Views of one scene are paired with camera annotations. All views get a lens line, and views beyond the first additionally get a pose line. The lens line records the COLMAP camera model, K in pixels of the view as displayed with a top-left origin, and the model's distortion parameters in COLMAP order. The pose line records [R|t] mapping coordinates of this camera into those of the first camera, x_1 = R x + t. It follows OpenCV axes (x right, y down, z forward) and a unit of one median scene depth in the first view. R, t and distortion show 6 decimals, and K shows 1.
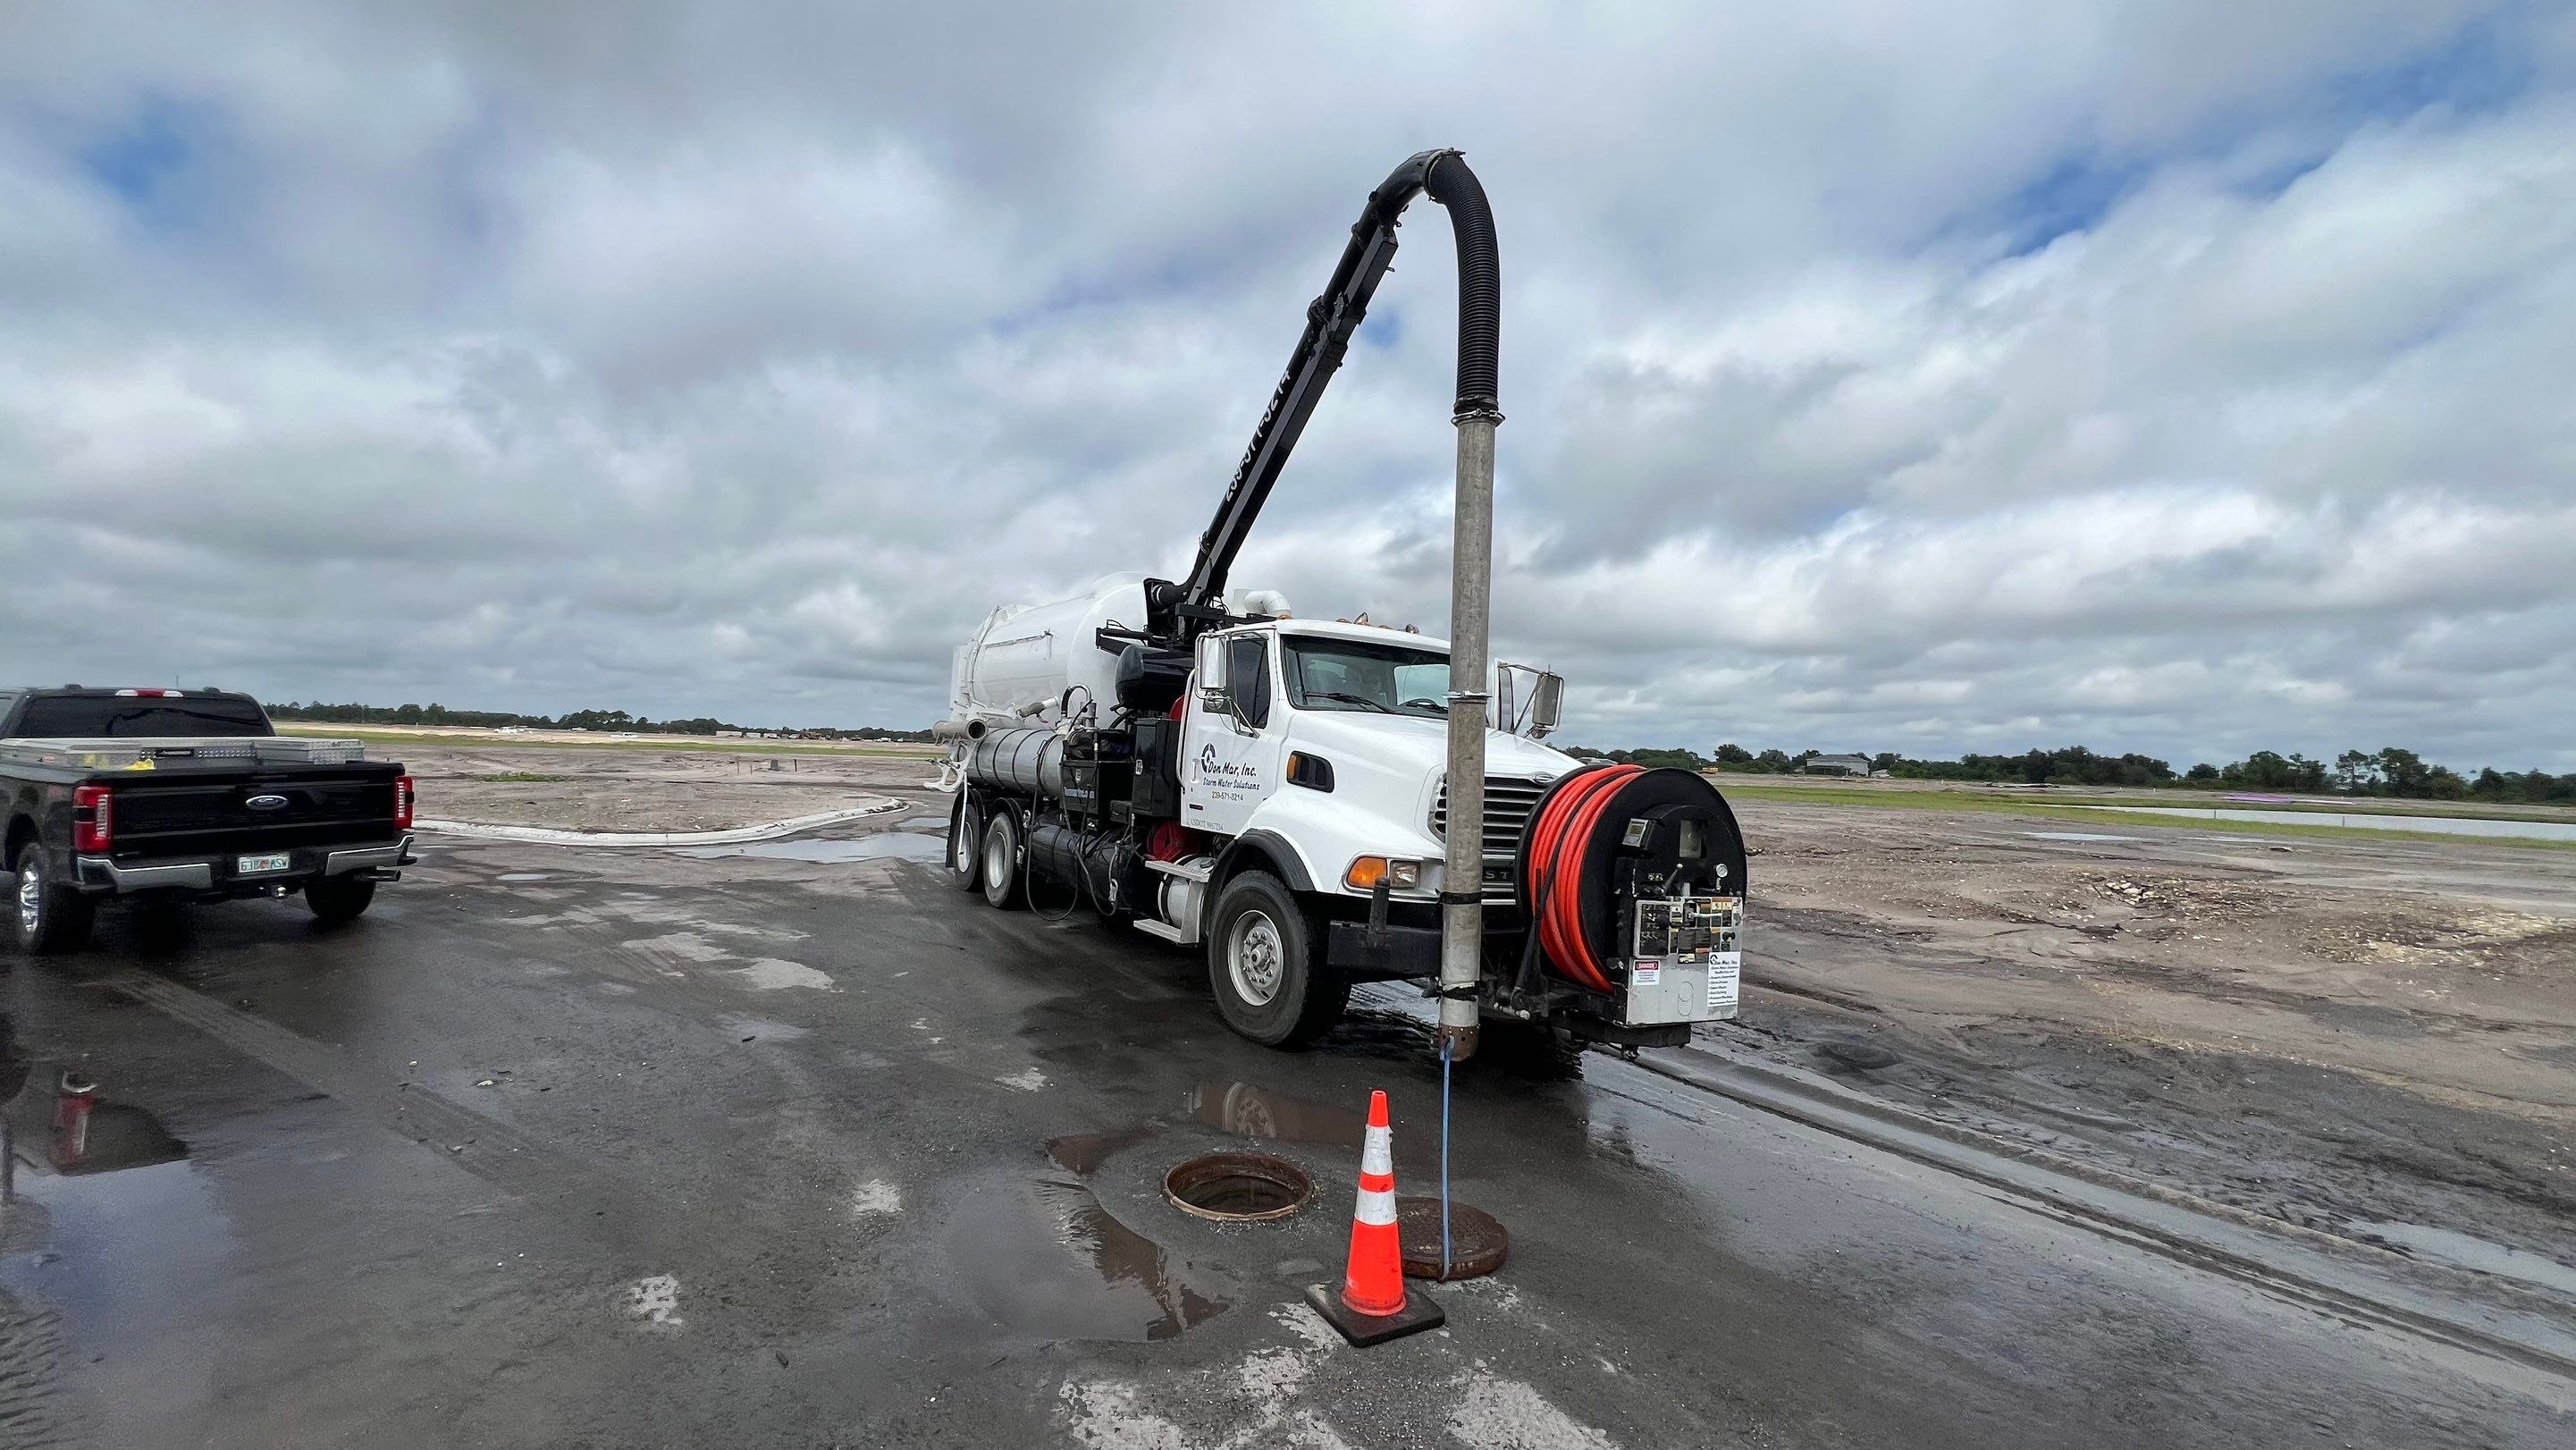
lens RADIAL K [[1034.3, 0, 1285.9], [0, 1034.3, 708.2], [0, 0, 1]] dist [0.000049, 0.000328]
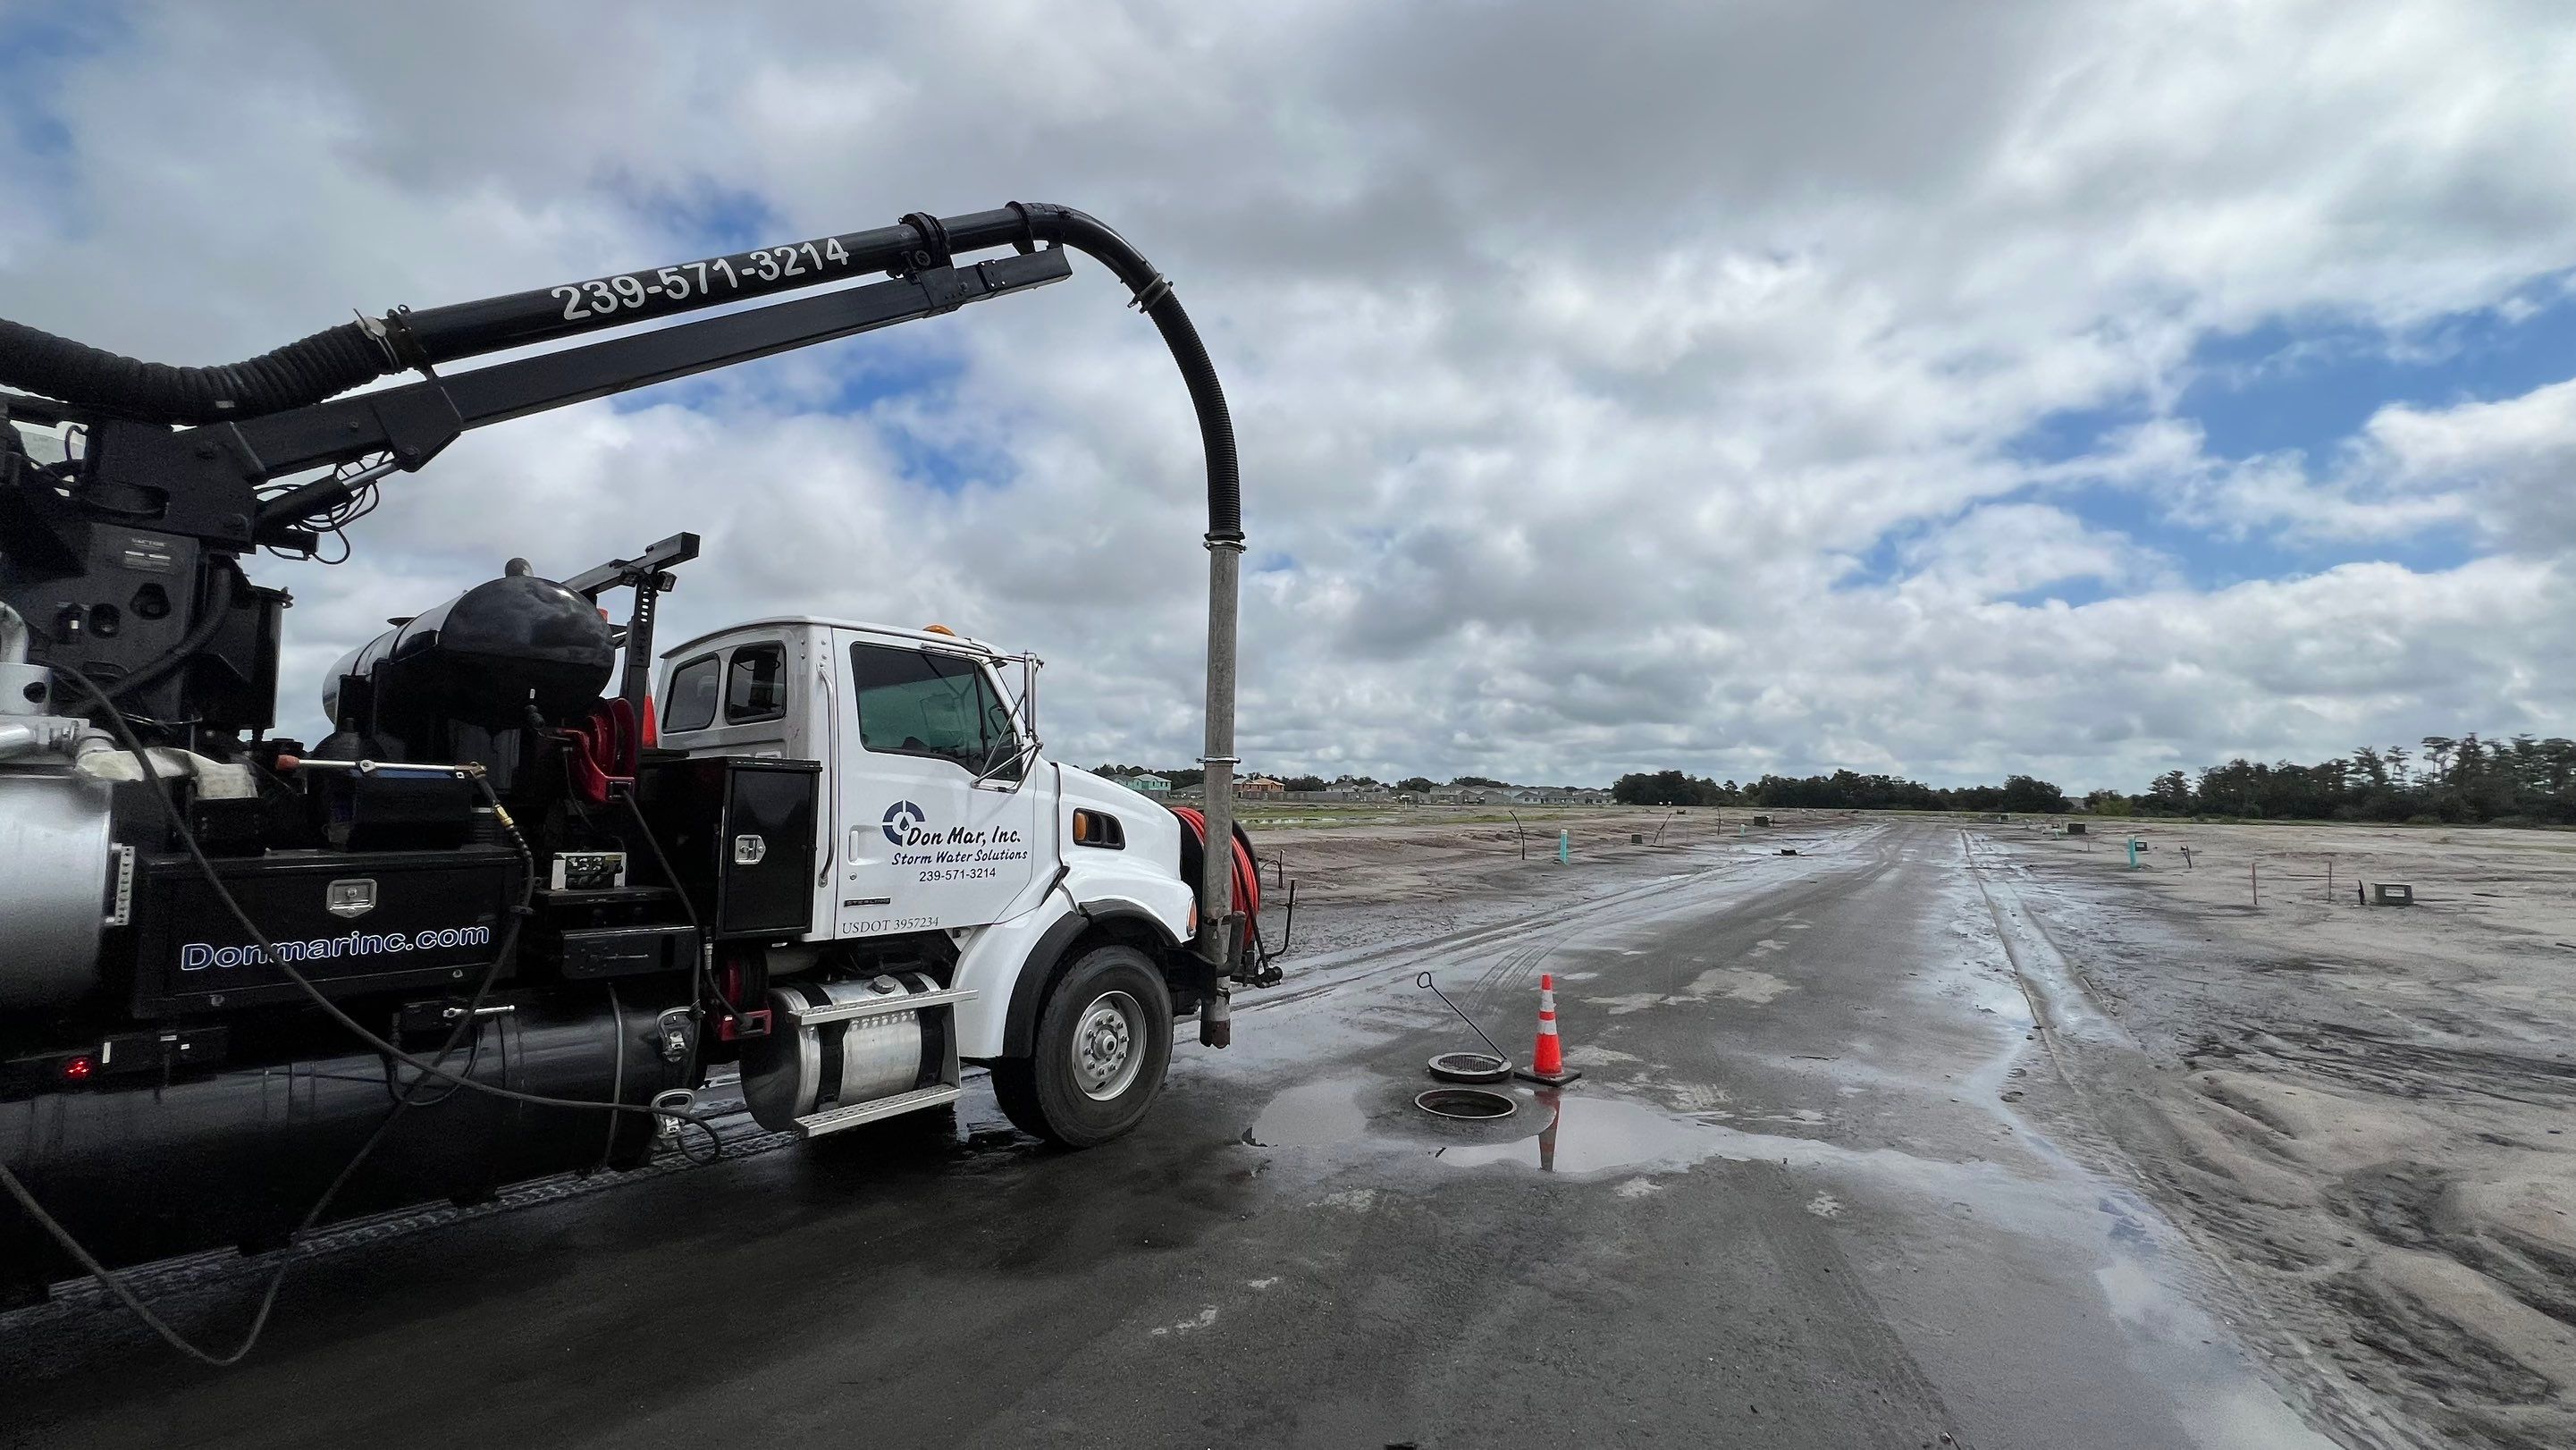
lens RADIAL K [[1034.3, 0, 1285.9], [0, 1034.3, 708.2], [0, 0, 1]] dist [0.000049, 0.000328]
pose [[-0.325827, 0.055415, 0.943804, -0.835683], [-0.054565, 0.995514, -0.077289, 0.013928], [-0.943854, -0.076682, -0.321342, 1.056831]]
